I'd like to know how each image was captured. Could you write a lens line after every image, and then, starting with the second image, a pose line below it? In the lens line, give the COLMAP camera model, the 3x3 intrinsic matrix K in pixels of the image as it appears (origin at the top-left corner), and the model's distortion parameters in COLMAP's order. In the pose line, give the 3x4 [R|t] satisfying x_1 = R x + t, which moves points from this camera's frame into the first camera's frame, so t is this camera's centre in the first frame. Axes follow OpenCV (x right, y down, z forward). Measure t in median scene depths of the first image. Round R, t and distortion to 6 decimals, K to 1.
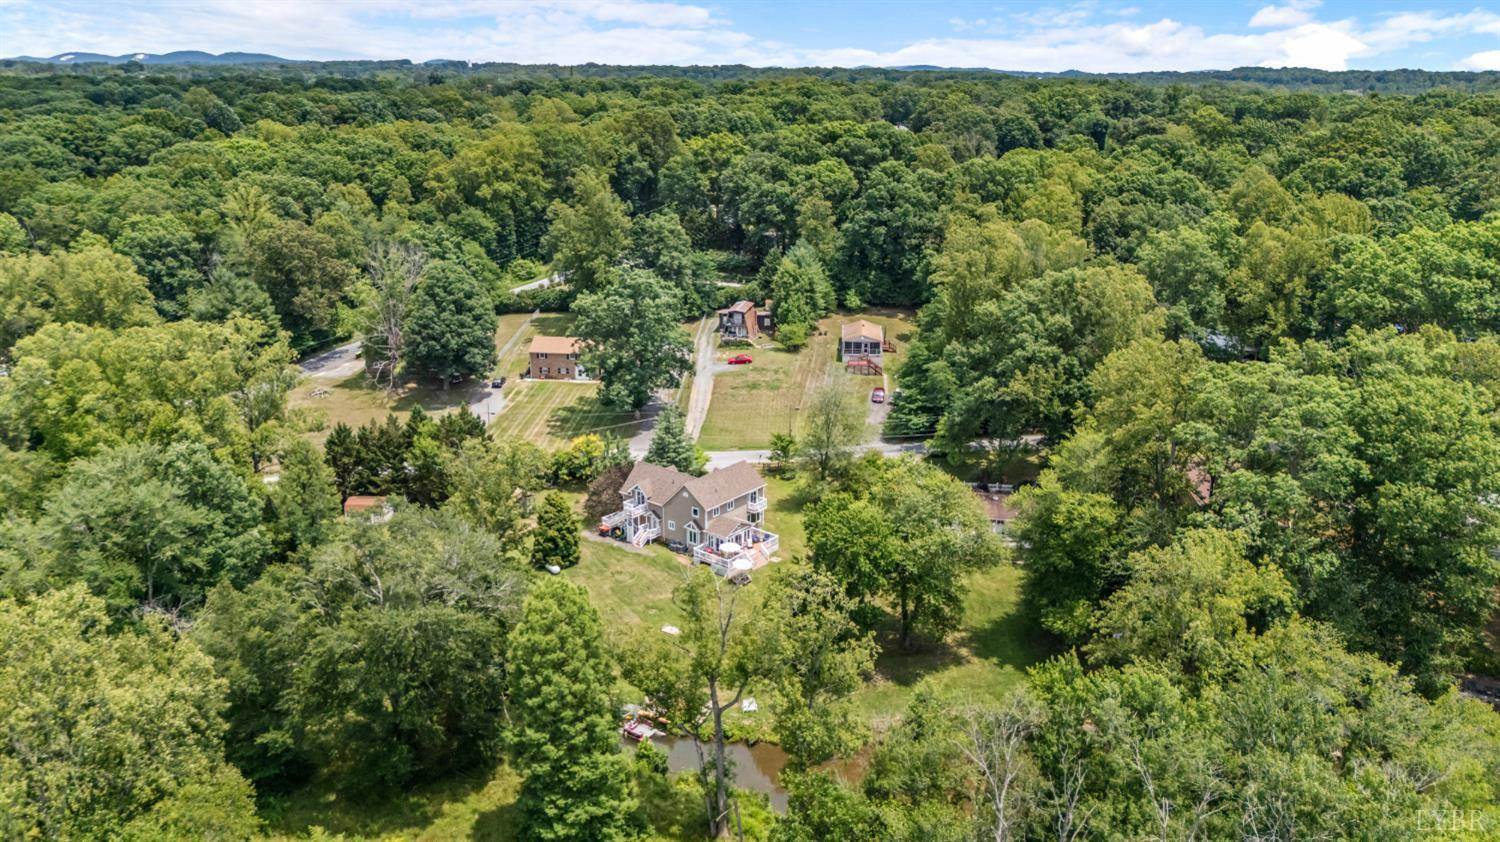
lens RADIAL K [[1074.1, 0, 749.6], [0, 1074.1, 452.5], [0, 0, 1]] dist [0.005752, 0.000145]
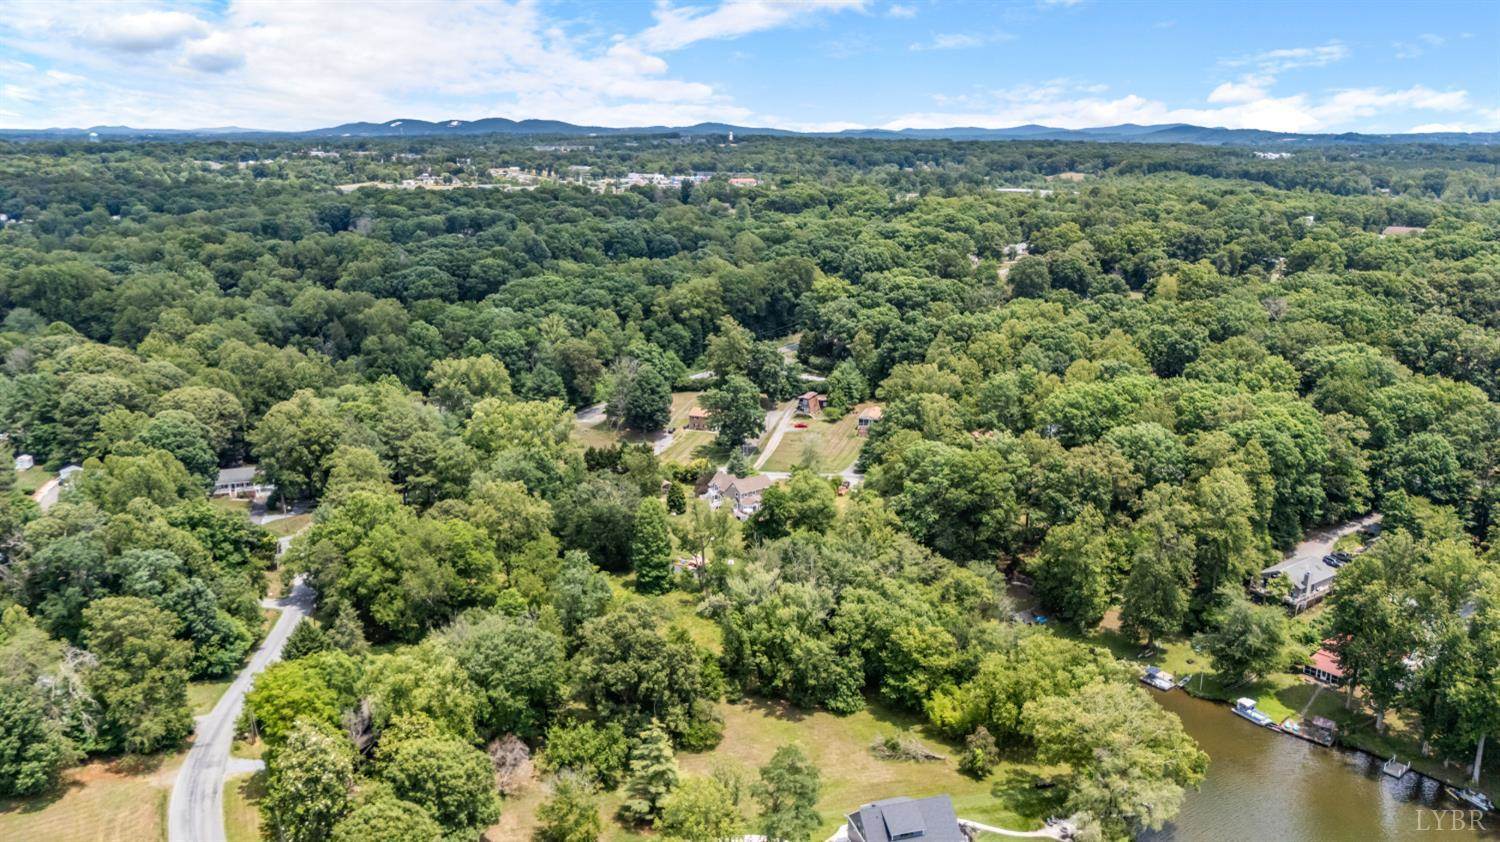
lens RADIAL K [[1074.1, 0, 749.6], [0, 1074.1, 452.5], [0, 0, 1]] dist [0.005752, 0.000145]
pose [[0.973706, 0.059381, -0.219935, 0.300167], [-0.069584, 0.996816, -0.038931, 0.035313], [0.216923, 0.053212, 0.974737, -0.766975]]
